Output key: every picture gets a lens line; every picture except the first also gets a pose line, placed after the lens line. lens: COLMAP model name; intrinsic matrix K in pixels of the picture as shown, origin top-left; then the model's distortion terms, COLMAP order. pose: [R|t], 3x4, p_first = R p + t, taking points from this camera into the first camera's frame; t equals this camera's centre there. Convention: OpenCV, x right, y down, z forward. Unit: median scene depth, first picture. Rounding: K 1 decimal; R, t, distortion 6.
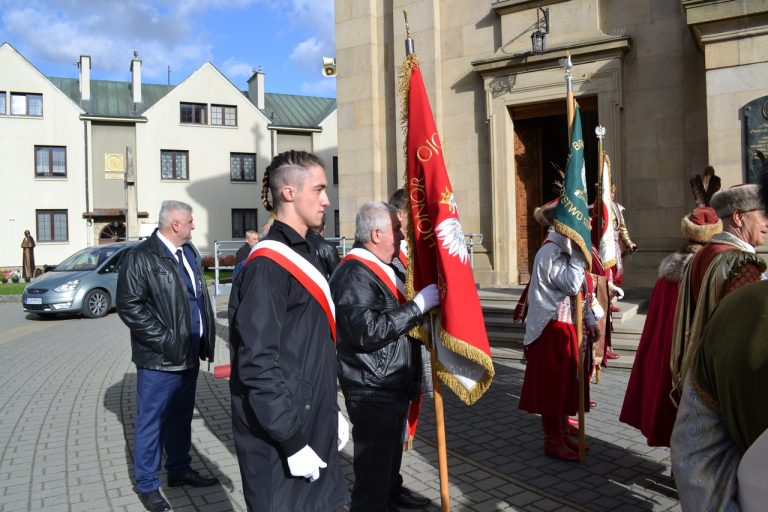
lens RADIAL K [[614.2, 0, 384.0], [0, 614.2, 256.0], [0, 0, 1]] dist [-0.084496, 0.014098]
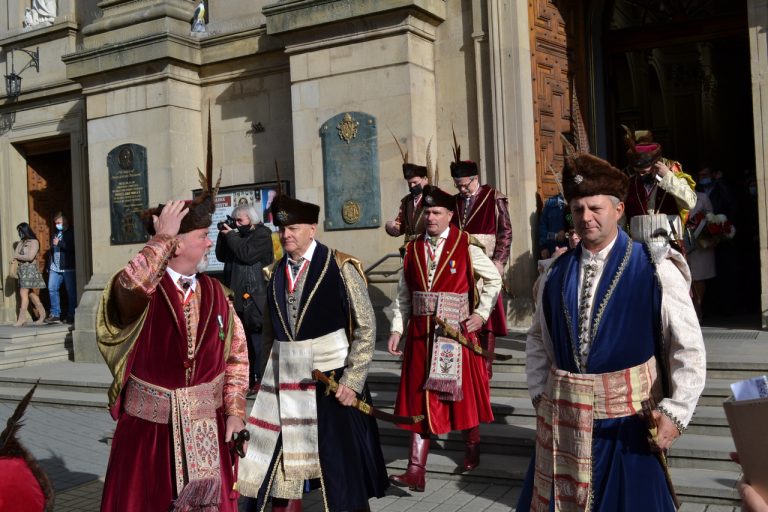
lens RADIAL K [[837.8, 0, 384.0], [0, 837.8, 256.0], [0, 0, 1]] dist [-0.055547, 0.003694]
pose [[0.998329, -0.018619, 0.054698, 0.248128], [0.020131, 0.999427, -0.027214, -0.003580], [-0.054160, 0.028269, 0.998132, -0.131717]]
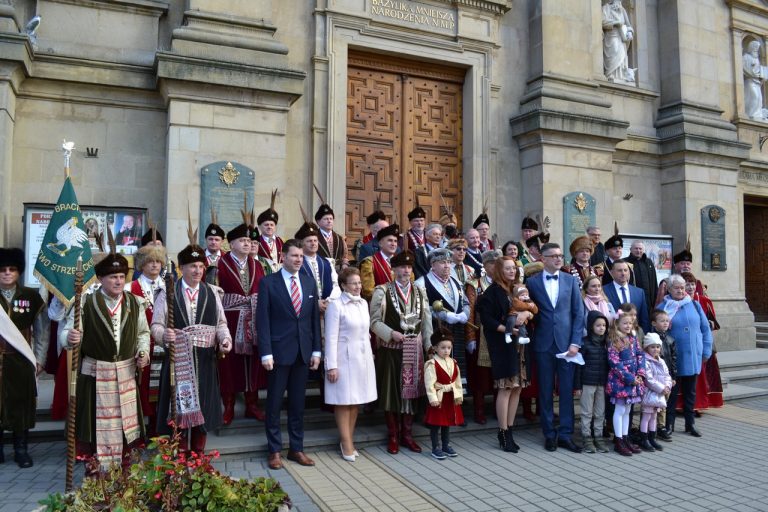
lens RADIAL K [[614.2, 0, 384.0], [0, 614.2, 256.0], [0, 0, 1]] dist [-0.084496, 0.014098]
pose [[0.554841, 0.067717, 0.829196, 0.070209], [-0.002004, 0.996788, -0.080063, -0.002067], [-0.831954, 0.042760, 0.553195, -0.030183]]
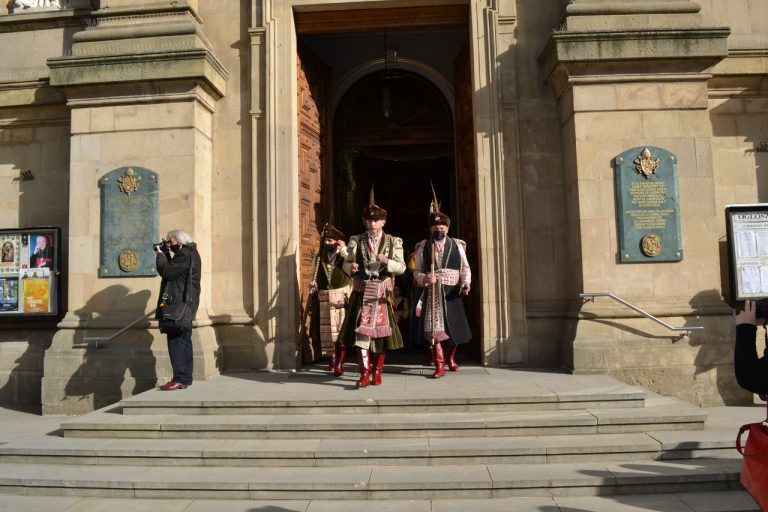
lens RADIAL K [[614.2, 0, 384.0], [0, 614.2, 256.0], [0, 0, 1]] dist [-0.084496, 0.014098]
pose [[0.869889, 0.035758, 0.491949, 0.224160], [0.015910, 0.994816, -0.100441, -0.005099], [-0.492990, 0.095200, 0.864811, -0.075308]]
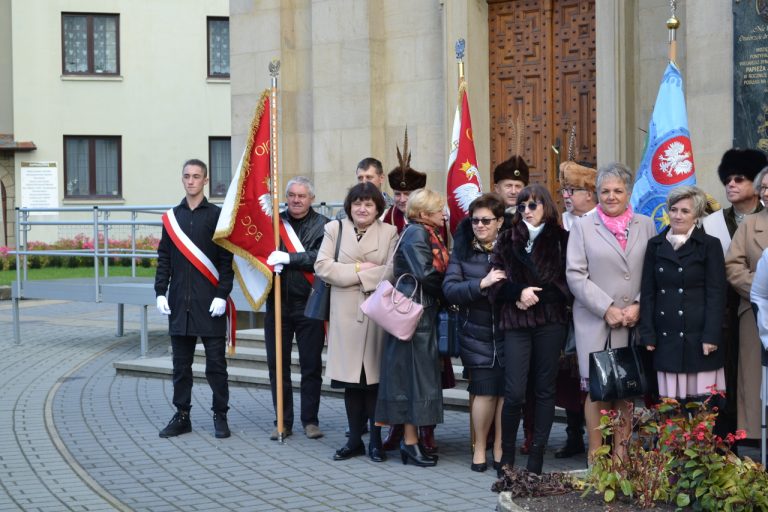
lens RADIAL K [[1486.9, 0, 384.3], [0, 1486.9, 278.0], [0, 0, 1]] dist [0.021520, -0.005383]
pose [[0.980789, 0.022154, -0.193811, 0.135335], [-0.017349, 0.999500, 0.026450, 0.000147], [0.194300, -0.022579, 0.980682, -0.137439]]
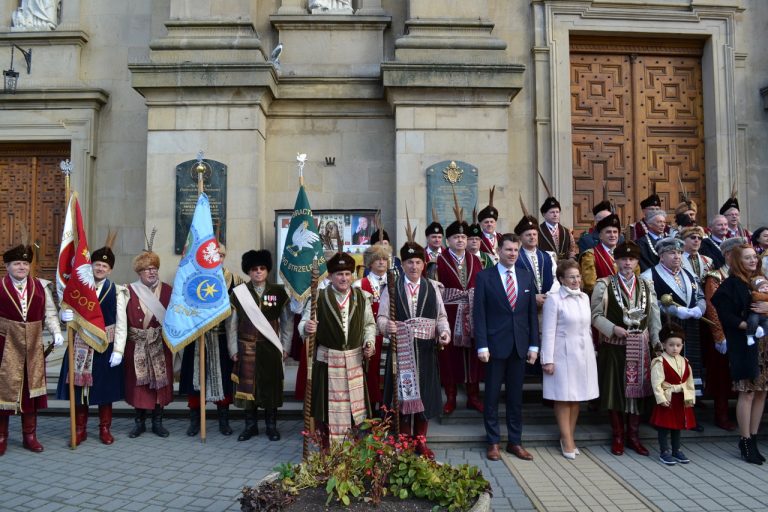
lens RADIAL K [[614.2, 0, 384.0], [0, 614.2, 256.0], [0, 0, 1]] dist [-0.084496, 0.014098]
pose [[0.829299, 0.044510, 0.557029, 0.073136], [-0.006544, 0.997528, -0.069966, -0.001915], [-0.558766, 0.054378, 0.827540, -0.037261]]
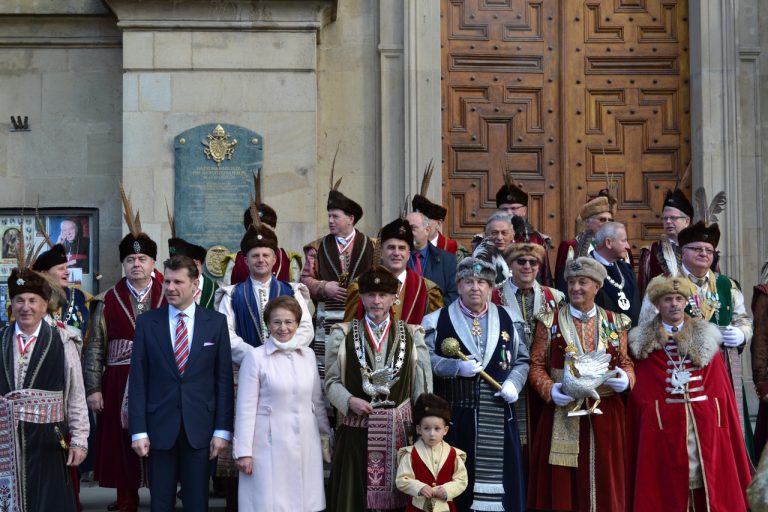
lens RADIAL K [[1270.1, 0, 384.0], [0, 1270.1, 256.0], [0, 0, 1]] dist [-0.007188, 0.052853]
pose [[0.814428, 0.051668, 0.577960, 0.094524], [-0.000134, 0.996045, -0.088856, 0.000246], [-0.580265, 0.072289, 0.811213, -0.123910]]
